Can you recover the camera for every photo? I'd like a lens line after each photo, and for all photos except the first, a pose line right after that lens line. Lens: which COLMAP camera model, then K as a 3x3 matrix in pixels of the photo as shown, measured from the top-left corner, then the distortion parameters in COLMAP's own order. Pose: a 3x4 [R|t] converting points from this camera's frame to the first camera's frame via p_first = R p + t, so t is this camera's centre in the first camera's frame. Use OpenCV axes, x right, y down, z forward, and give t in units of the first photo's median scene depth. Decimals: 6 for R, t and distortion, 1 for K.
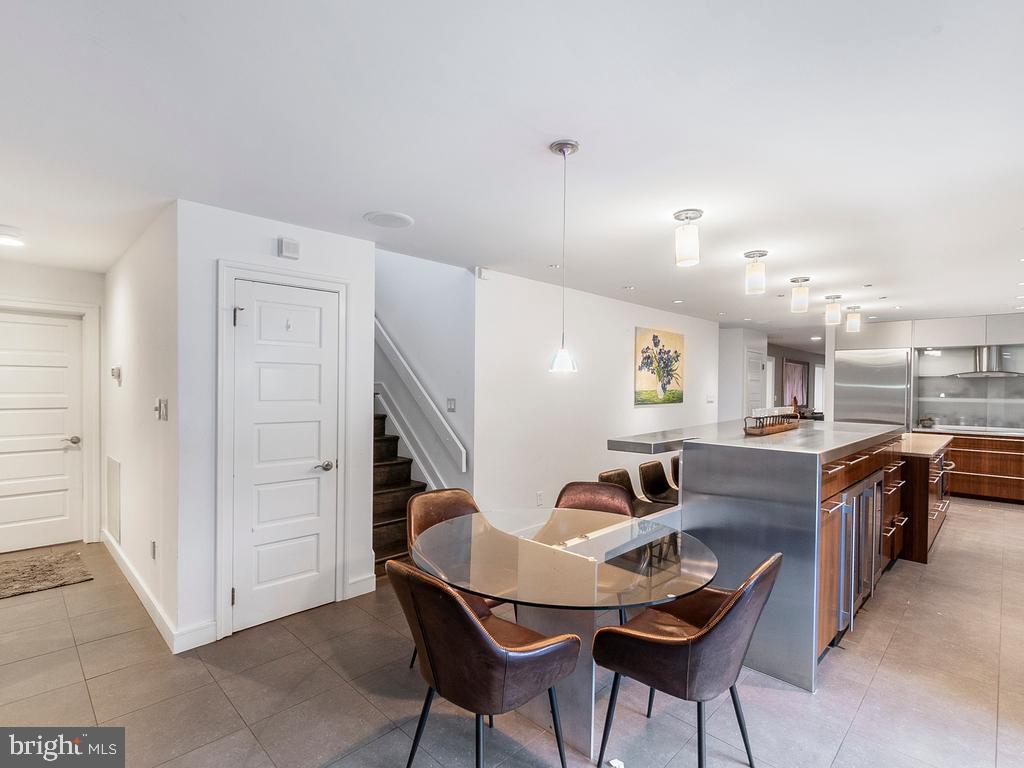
lens RADIAL K [[506.8, 0, 511.3], [0, 506.8, 393.7], [0, 0, 1]] dist [-0.001651, 0.000411]
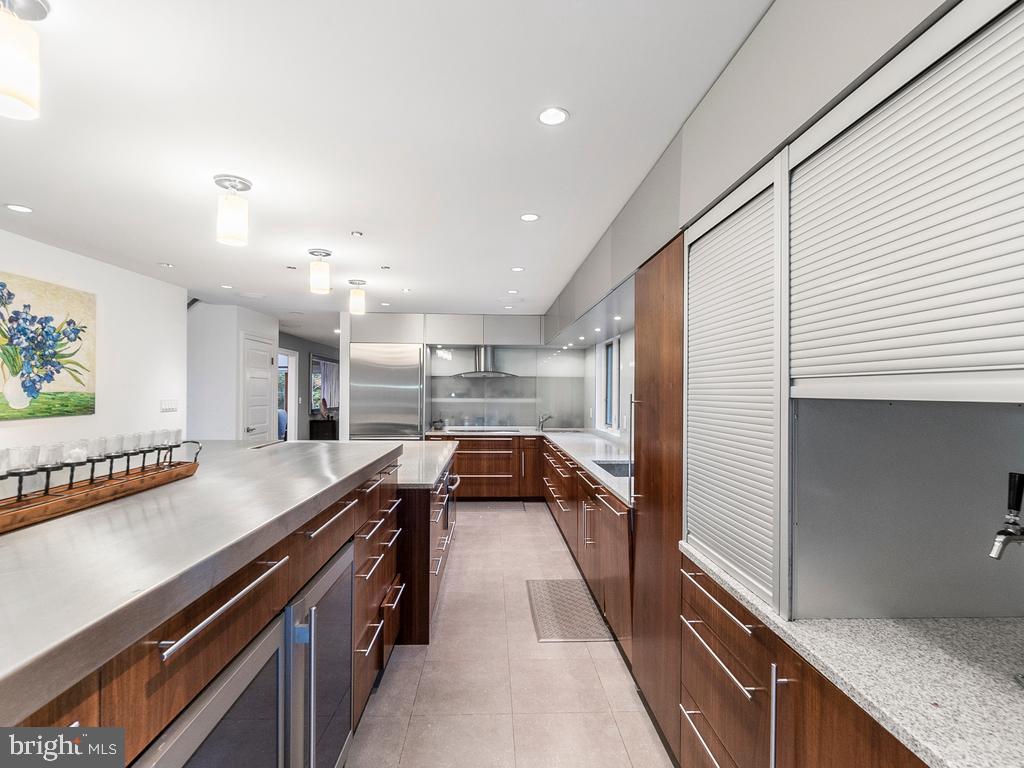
lens RADIAL K [[506.8, 0, 509.1], [0, 506.8, 389.2], [0, 0, 1]] dist [-0.001651, 0.000411]
pose [[0.688092, -0.002392, 0.725620, 0.246723], [0.009834, 0.999933, -0.006029, -0.002489], [-0.725557, 0.011284, 0.688070, 0.275576]]
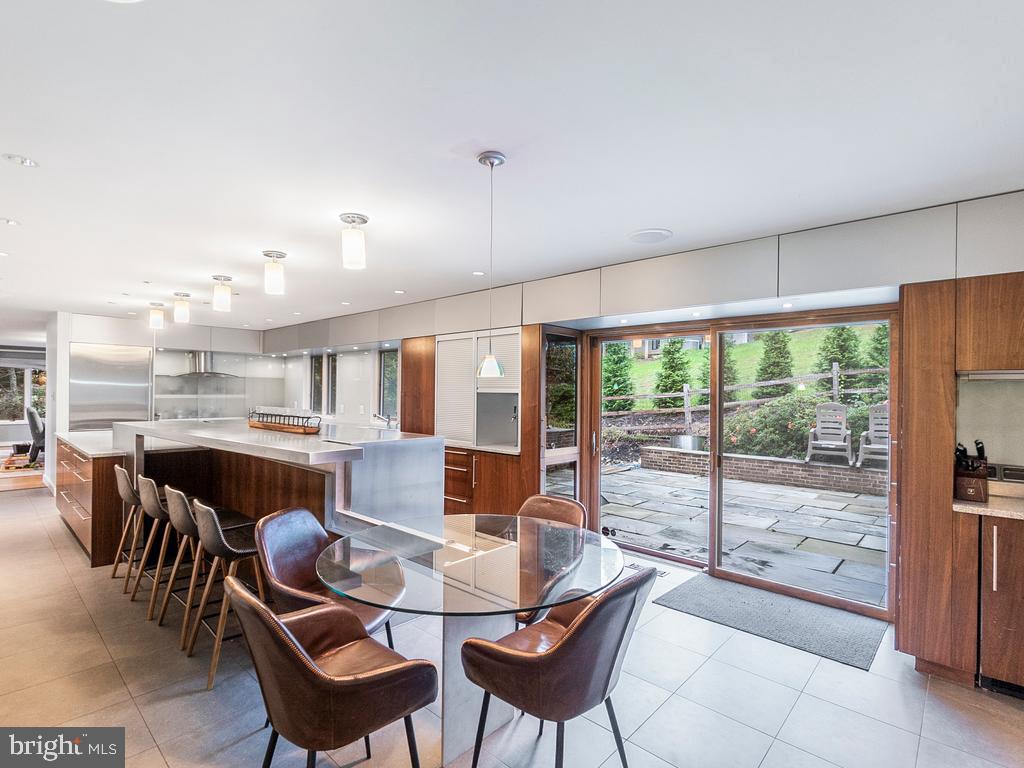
lens RADIAL K [[506.8, 0, 512.0], [0, 506.8, 387.9], [0, 0, 1]] dist [-0.001651, 0.000411]
pose [[-0.017568, -0.001724, 0.999844, -0.272140], [0.002433, 0.999995, 0.001767, -0.006821], [-0.999843, 0.002464, -0.017564, 0.287403]]
